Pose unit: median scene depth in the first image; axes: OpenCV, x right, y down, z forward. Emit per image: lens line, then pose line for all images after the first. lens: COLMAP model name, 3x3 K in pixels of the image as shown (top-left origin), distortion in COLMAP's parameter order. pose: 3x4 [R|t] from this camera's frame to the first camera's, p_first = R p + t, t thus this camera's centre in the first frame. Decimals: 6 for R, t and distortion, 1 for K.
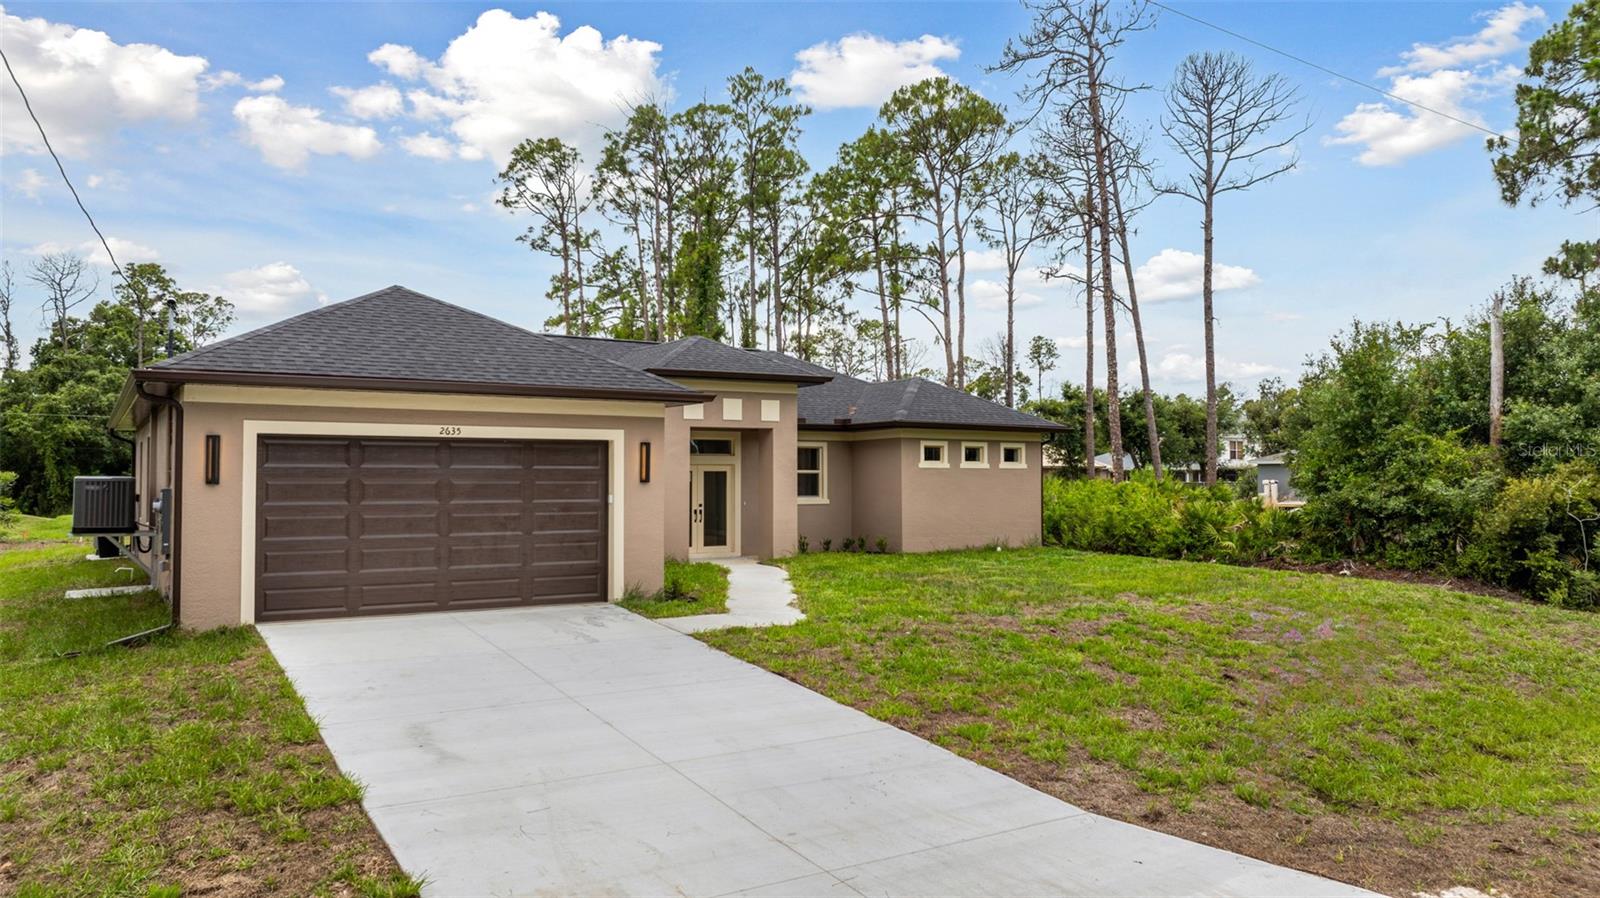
lens RADIAL K [[1123.6, 0, 808.4], [0, 1123.6, 448.1], [0, 0, 1]] dist [-0.020369, 0.002678]
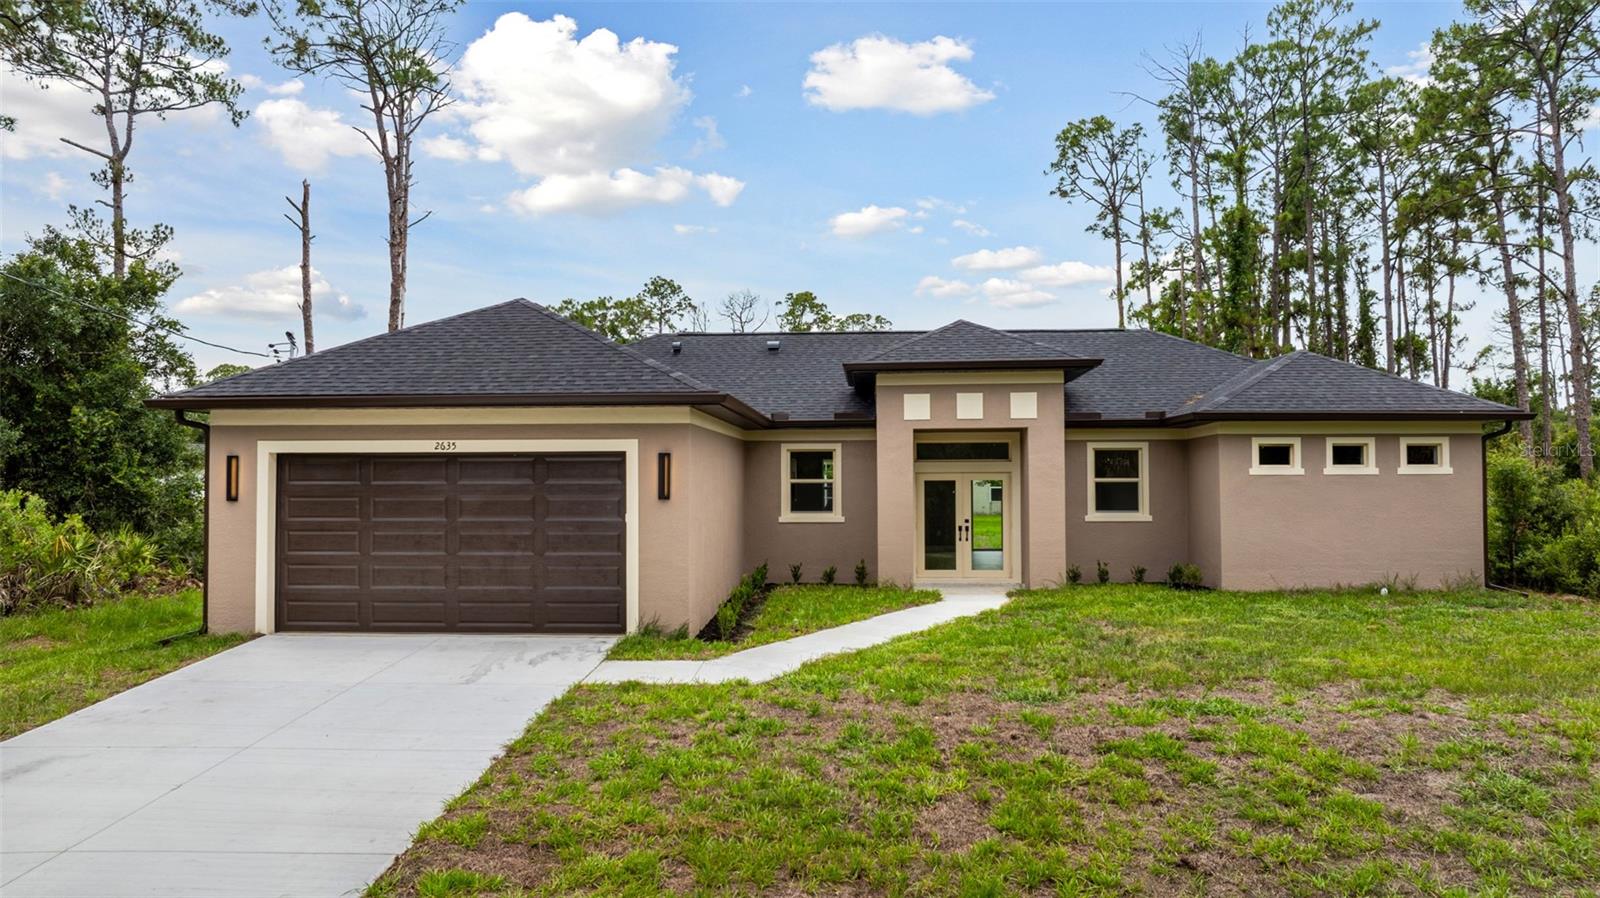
lens RADIAL K [[1123.6, 0, 808.4], [0, 1123.6, 448.1], [0, 0, 1]] dist [-0.020369, 0.002678]
pose [[0.806808, -0.017444, -0.590556, 0.454725], [0.018402, 0.999821, -0.004393, -0.003008], [0.590527, -0.007323, 0.806984, 0.372899]]
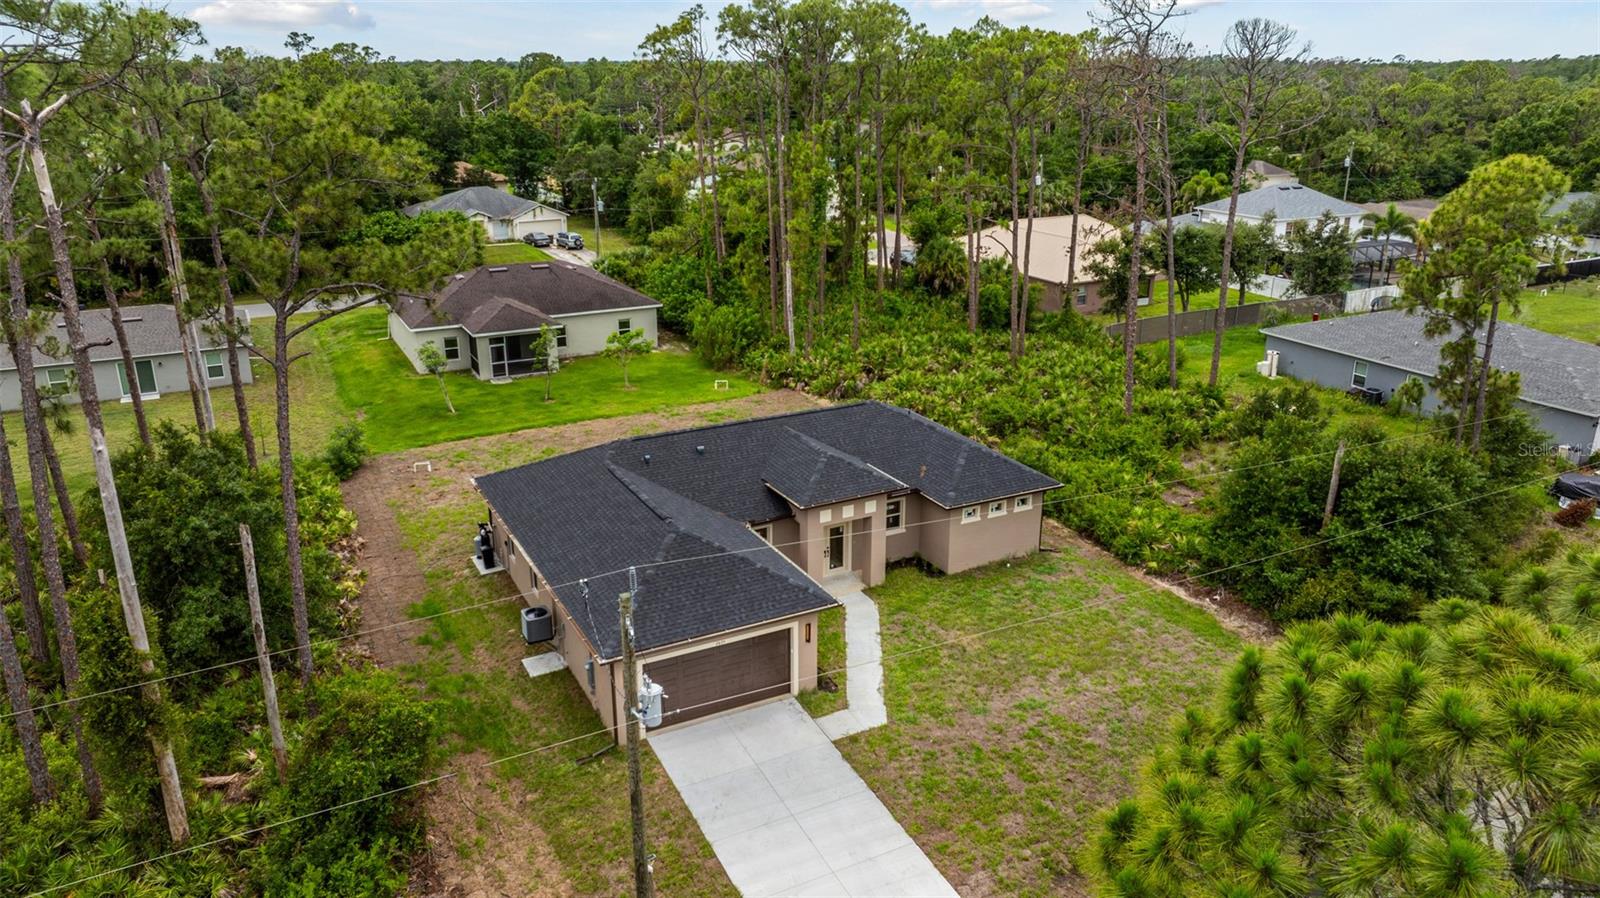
lens RADIAL K [[1123.6, 0, 808.4], [0, 1123.6, 448.1], [0, 0, 1]] dist [-0.020369, 0.002678]
pose [[0.996306, 0.033449, -0.079091, 0.004958], [-0.003105, 0.934453, 0.356074, -1.022640], [0.085817, -0.354513, 0.931105, -0.770375]]
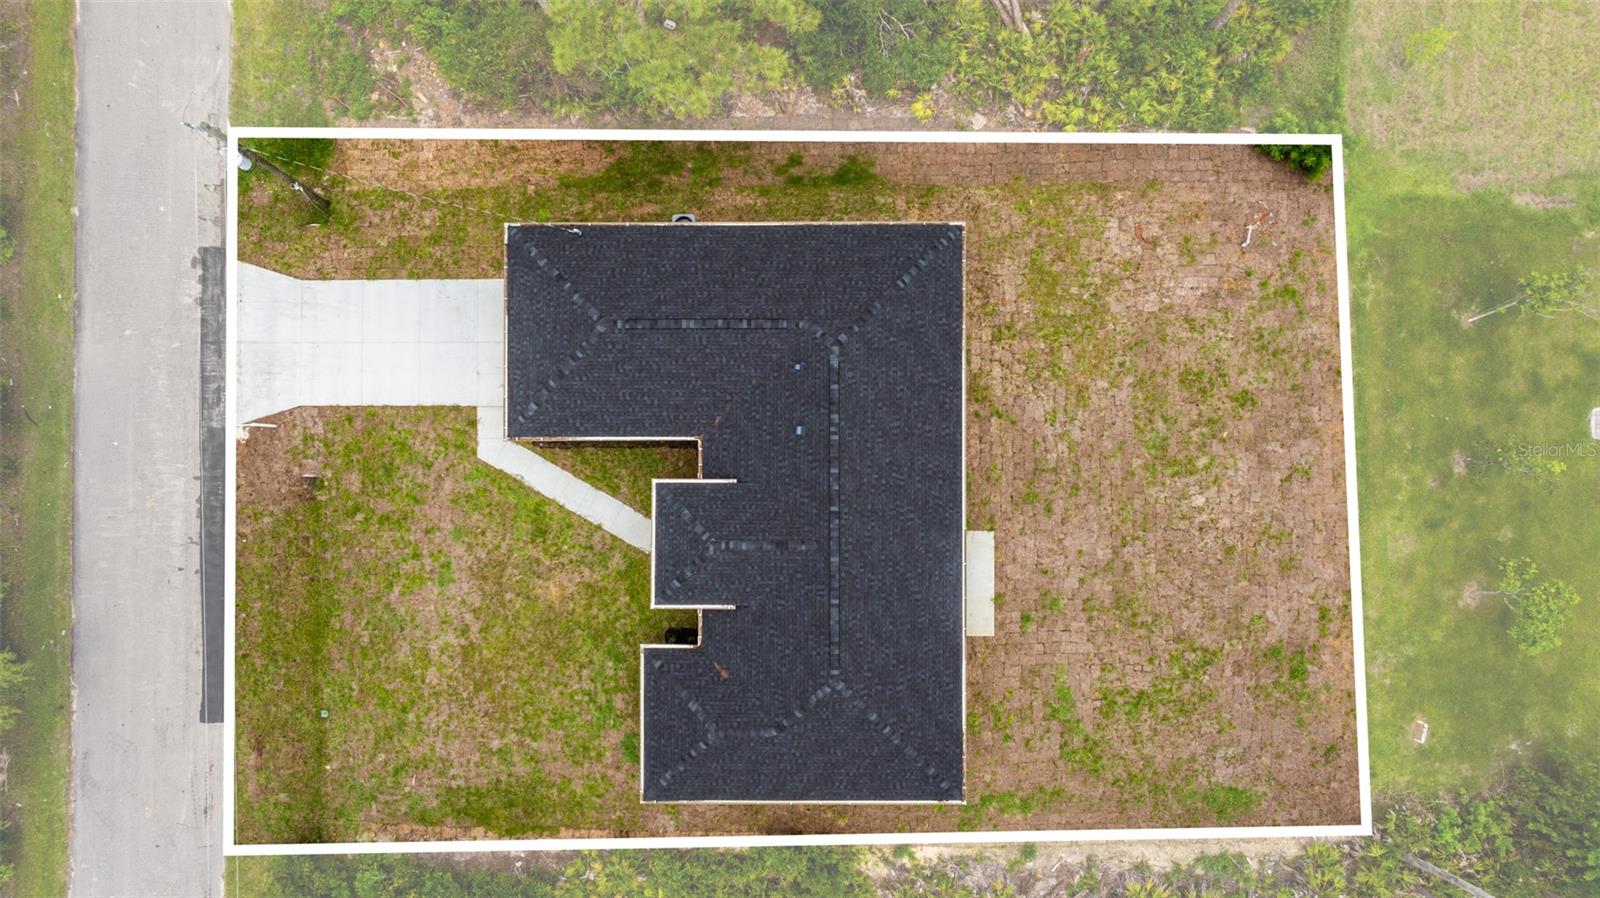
lens RADIAL K [[1123.6, 0, 808.4], [0, 1123.6, 448.1], [0, 0, 1]] dist [-0.020369, 0.002678]
pose [[-0.544750, 0.838567, 0.007277, -0.436705], [0.035026, 0.014081, 0.999287, -2.341864], [0.837867, 0.544617, -0.037042, 1.624381]]
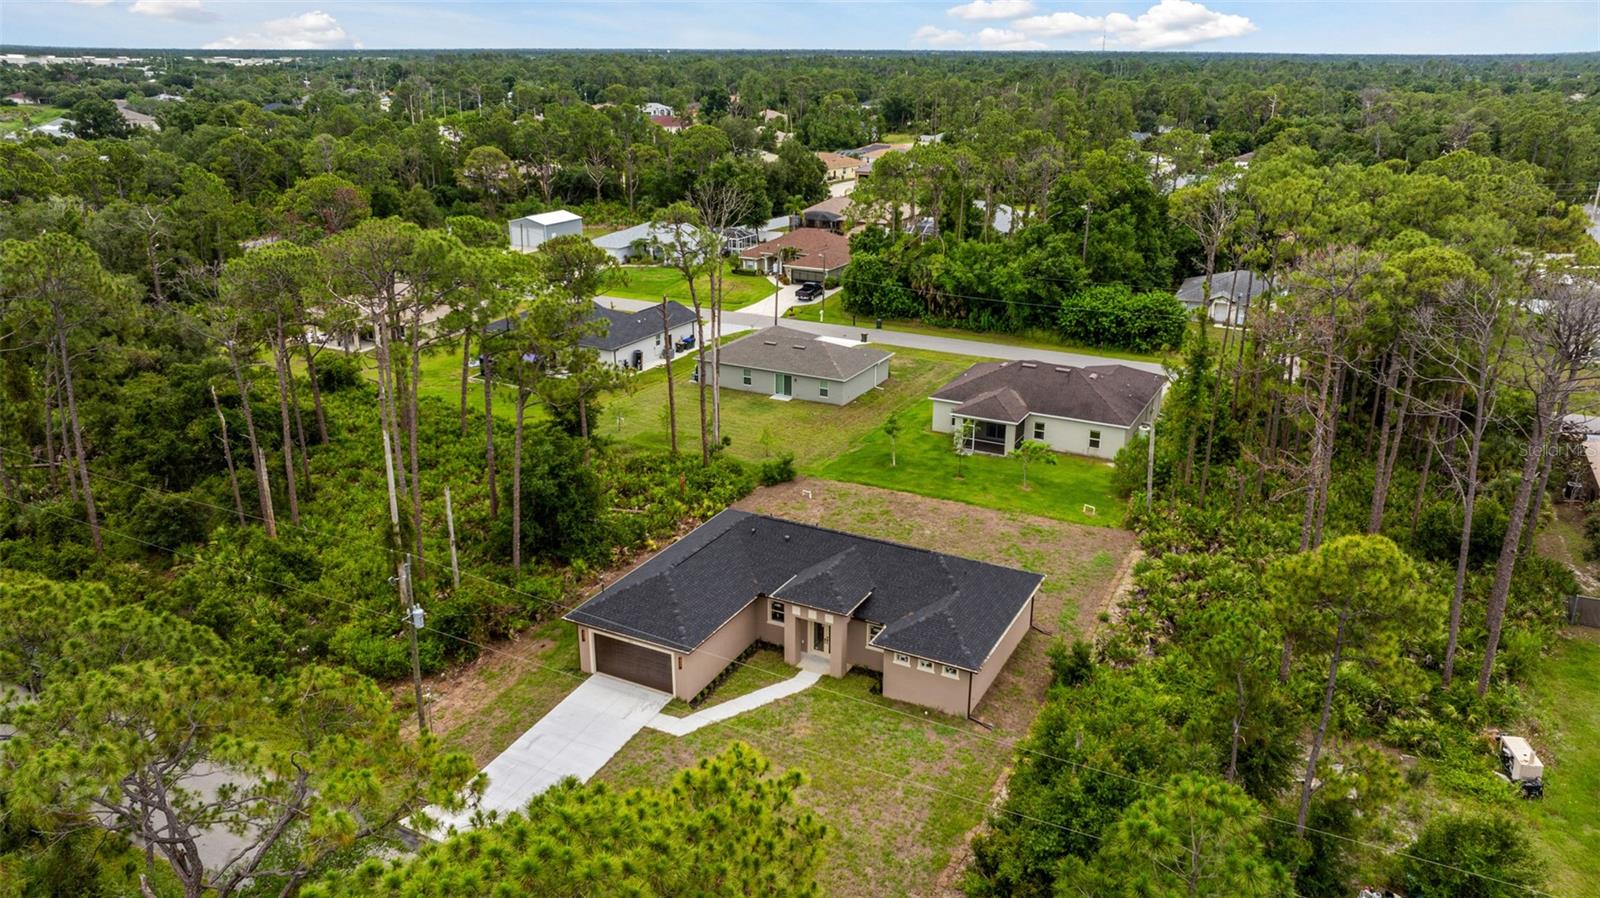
lens RADIAL K [[1123.6, 0, 808.4], [0, 1123.6, 448.1], [0, 0, 1]] dist [-0.020369, 0.002678]
pose [[0.493242, 0.296910, -0.817653, 2.470343], [0.023306, 0.935100, 0.353617, -1.684838], [0.869580, -0.193475, 0.454311, -0.018070]]
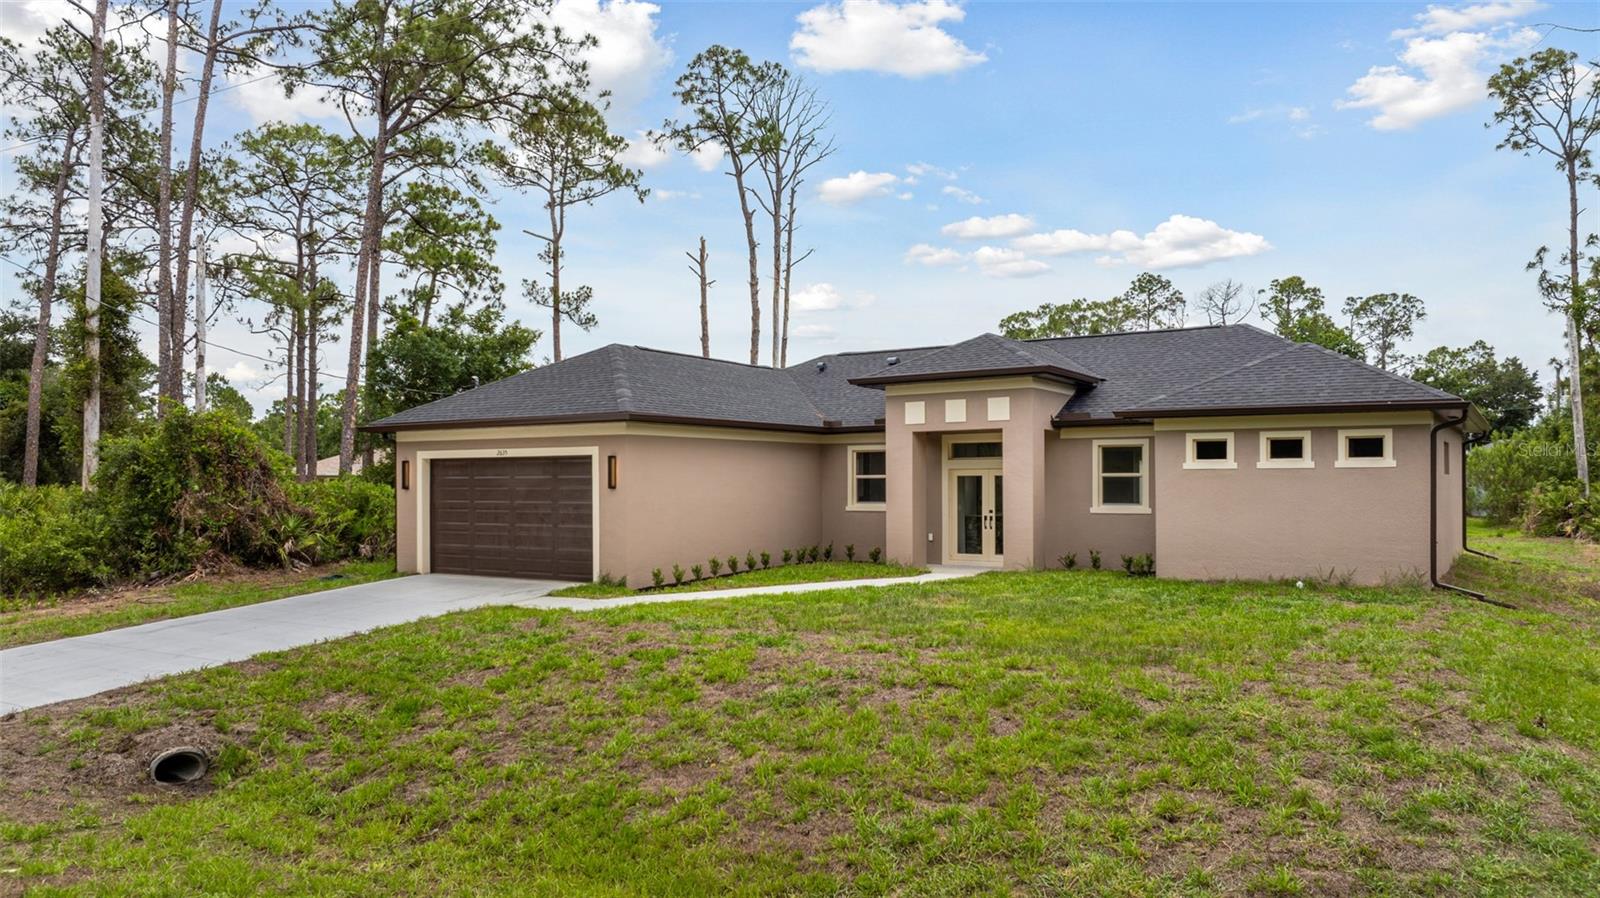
lens RADIAL K [[1139.2, 0, 815.4], [0, 1139.2, 472.8], [0, 0, 1]] dist [-0.006972, -0.000271]
pose [[0.413288, -0.007898, -0.910566, 1.073823], [0.029300, 0.999560, 0.004629, 0.013948], [0.910129, -0.028593, 0.413338, 0.690151]]
